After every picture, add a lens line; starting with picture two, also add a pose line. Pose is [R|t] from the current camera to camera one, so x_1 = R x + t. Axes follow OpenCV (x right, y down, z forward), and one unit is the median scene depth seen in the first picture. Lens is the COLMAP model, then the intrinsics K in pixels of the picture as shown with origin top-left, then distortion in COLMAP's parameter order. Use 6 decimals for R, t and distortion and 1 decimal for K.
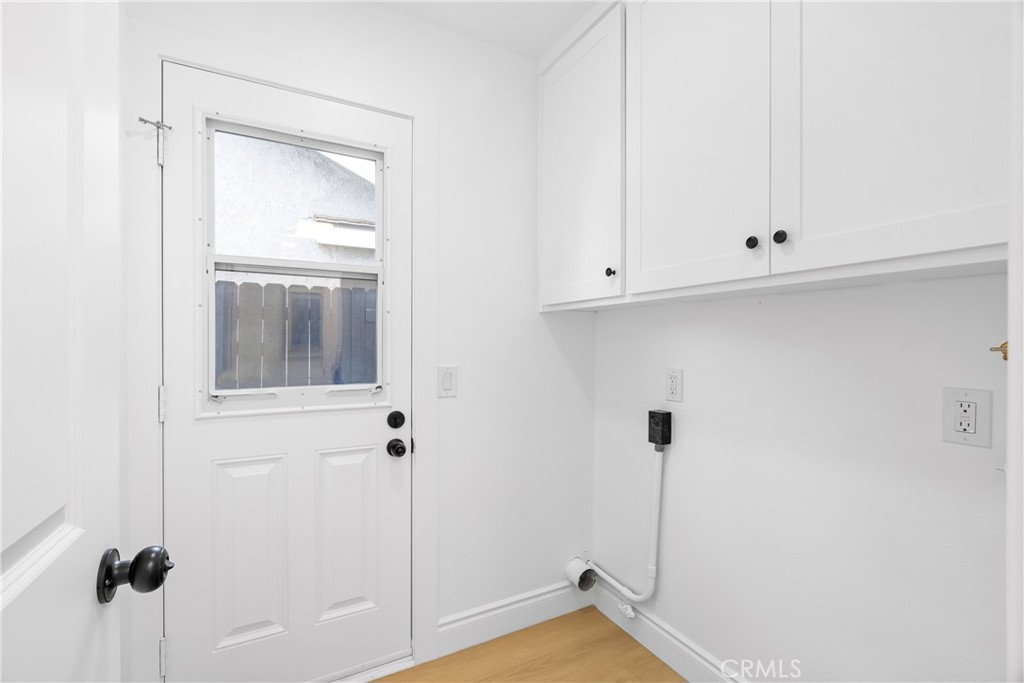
lens RADIAL K [[450.1, 0, 516.7], [0, 450.1, 344.0], [0, 0, 1]] dist [-0.004142, 0.000400]
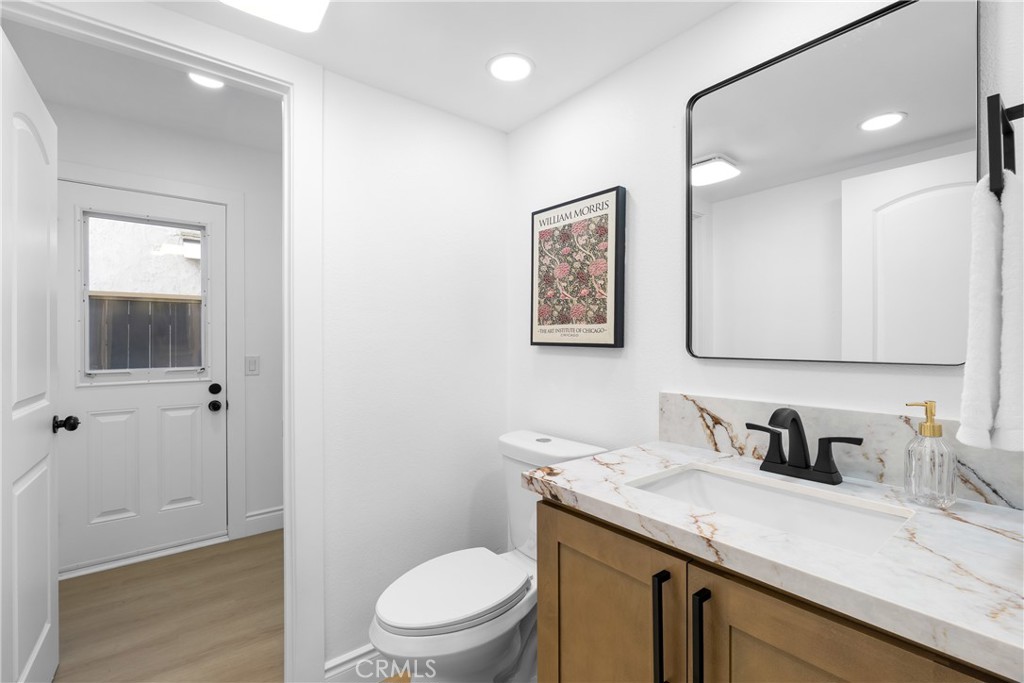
lens RADIAL K [[450.1, 0, 510.3], [0, 450.1, 338.8], [0, 0, 1]] dist [-0.004142, 0.000400]
pose [[0.981649, -0.009166, 0.190478, 0.530756], [0.011457, 0.999875, -0.010929, 0.019103], [-0.190354, 0.012911, 0.981631, -0.903334]]
